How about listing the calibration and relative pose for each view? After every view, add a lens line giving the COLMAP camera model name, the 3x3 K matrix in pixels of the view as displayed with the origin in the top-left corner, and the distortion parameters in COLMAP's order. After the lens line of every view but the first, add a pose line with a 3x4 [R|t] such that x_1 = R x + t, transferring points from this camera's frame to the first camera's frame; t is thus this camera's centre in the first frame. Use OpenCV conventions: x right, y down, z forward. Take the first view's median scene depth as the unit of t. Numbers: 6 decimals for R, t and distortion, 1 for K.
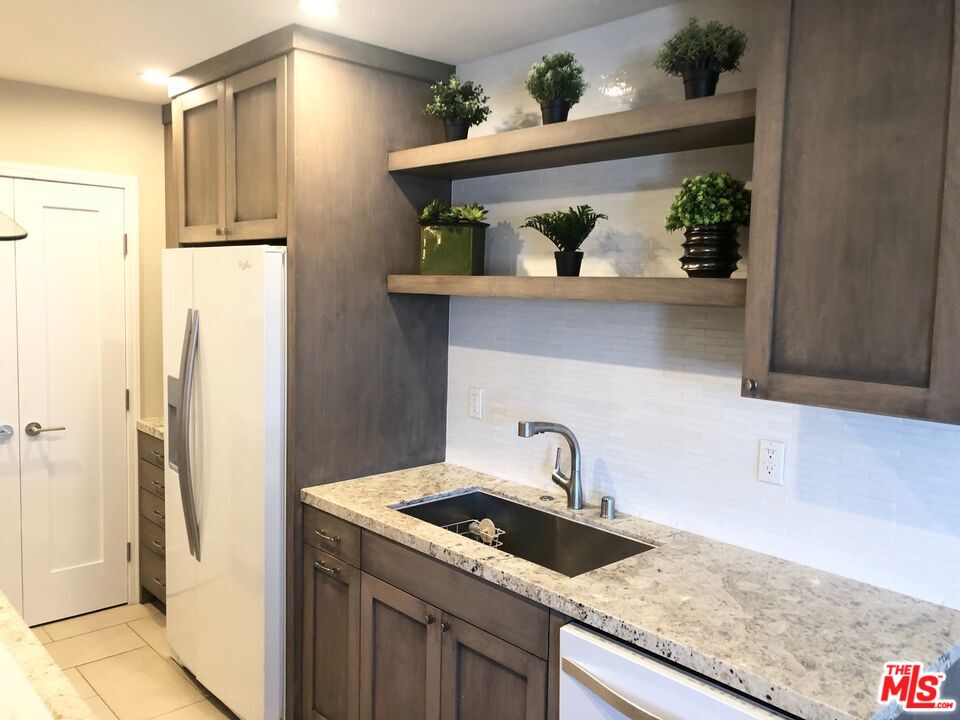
lens RADIAL K [[784.0, 0, 481.3], [0, 784.0, 359.3], [0, 0, 1]] dist [0.033135, -0.017610]
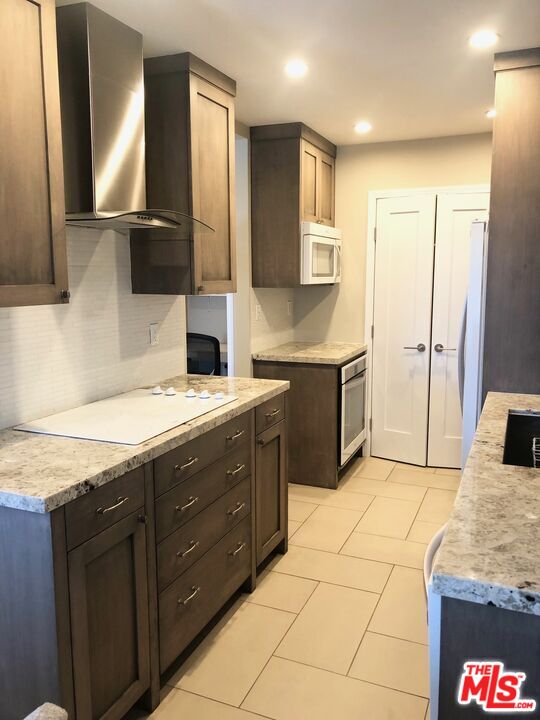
lens RADIAL K [[588.0, 0, 275.0], [0, 588.0, 358.1], [0, 0, 1]] dist [0.033135, -0.017610]
pose [[0.413369, 0.100483, -0.905002, 0.801953], [-0.072572, 0.994366, 0.077257, 0.072329], [0.907667, 0.033742, 0.418332, 0.305086]]
